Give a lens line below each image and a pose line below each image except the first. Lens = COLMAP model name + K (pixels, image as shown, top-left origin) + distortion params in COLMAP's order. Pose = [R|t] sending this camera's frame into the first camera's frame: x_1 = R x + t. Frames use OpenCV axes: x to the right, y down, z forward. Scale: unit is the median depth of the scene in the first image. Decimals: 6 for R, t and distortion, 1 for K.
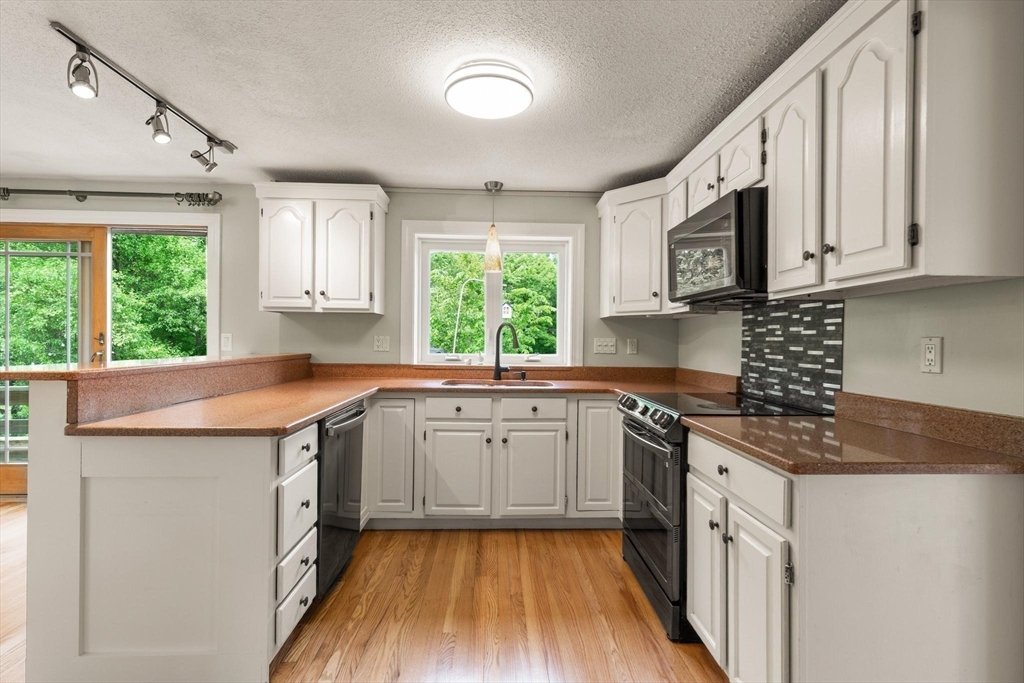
lens RADIAL K [[468.6, 0, 506.5], [0, 468.6, 342.6], [0, 0, 1]] dist [0.015874, -0.001391]
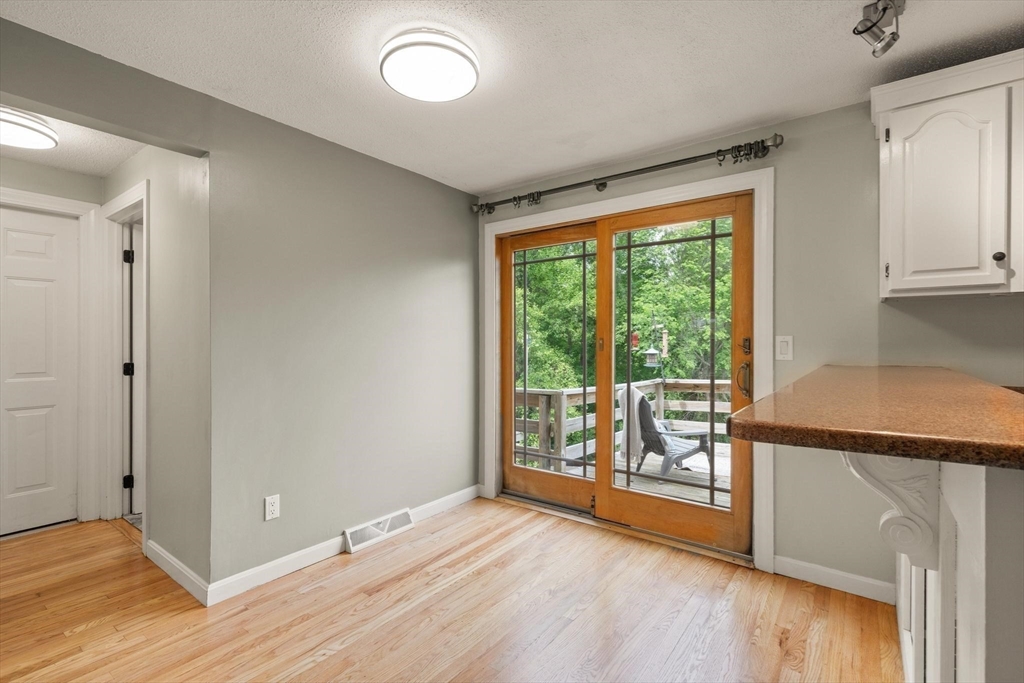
lens RADIAL K [[468.6, 0, 533.6], [0, 468.6, 336.6], [0, 0, 1]] dist [0.015874, -0.001391]
pose [[0.801752, -0.017377, -0.597404, -0.078595], [0.005706, 0.999754, -0.021421, -0.000942], [0.597629, 0.013766, 0.801654, 0.036433]]
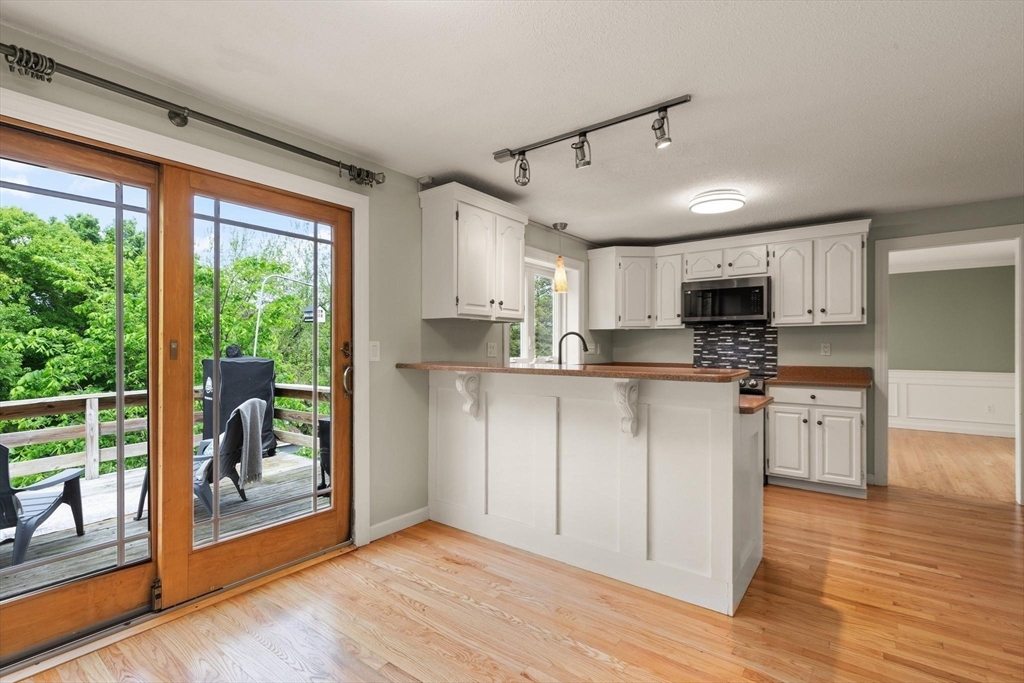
lens RADIAL K [[468.6, 0, 505.1], [0, 468.6, 344.5], [0, 0, 1]] dist [0.015874, -0.001391]
pose [[0.639341, -0.008177, 0.768880, -0.179510], [0.012149, 0.999926, 0.000531, -0.001837], [-0.768827, 0.009002, 0.639393, 0.047749]]
